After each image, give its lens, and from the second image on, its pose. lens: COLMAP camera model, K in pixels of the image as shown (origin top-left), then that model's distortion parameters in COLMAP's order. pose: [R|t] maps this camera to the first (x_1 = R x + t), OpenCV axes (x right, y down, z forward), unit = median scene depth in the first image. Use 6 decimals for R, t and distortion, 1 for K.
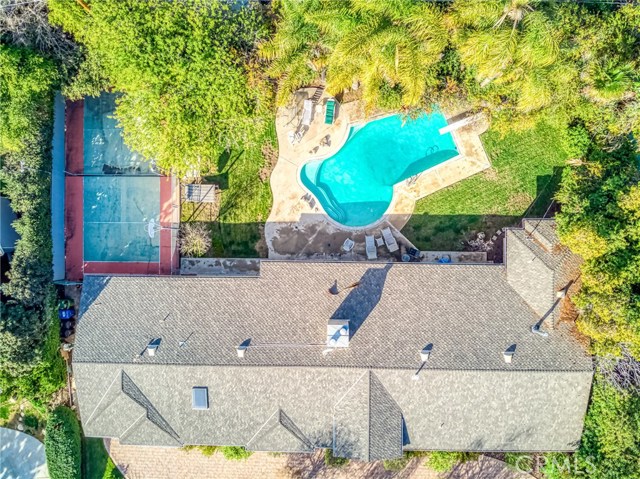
lens RADIAL K [[457.0, 0, 327.8], [0, 457.0, 204.9], [0, 0, 1]] dist [0.002081, -0.051483]
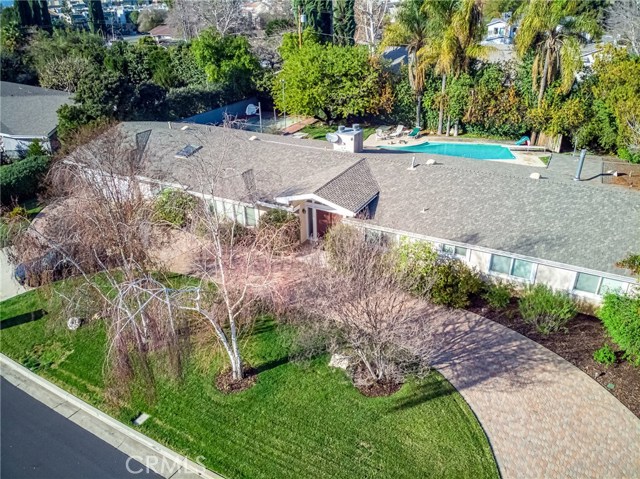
lens RADIAL K [[473.6, 0, 320.0], [0, 473.6, 239.5], [0, 0, 1]] dist [0.055960, -0.137854]
pose [[0.880071, 0.228577, -0.416206, 0.418967], [-0.474839, 0.426768, -0.769673, 1.137696], [0.001694, 0.874998, 0.484123, 0.675406]]
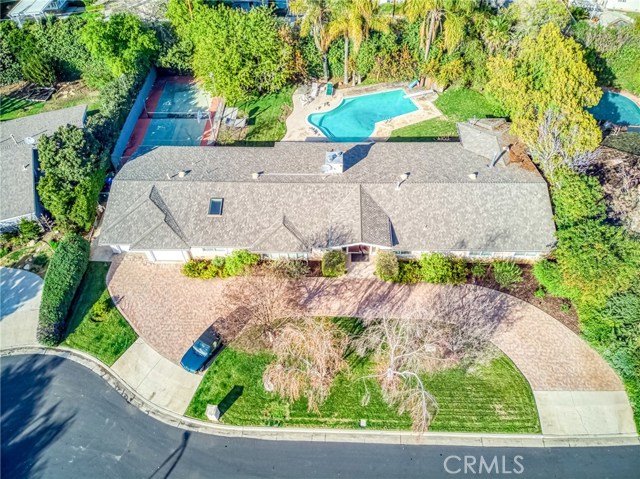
lens RADIAL K [[475.0, 0, 320.0], [0, 475.0, 239.5], [0, 0, 1]] dist [0.127038, -0.318720]
pose [[0.999673, 0.024315, -0.007856, -0.001740], [-0.023925, 0.782747, -0.621880, 1.237515], [-0.008972, 0.621865, 0.783073, 0.092596]]
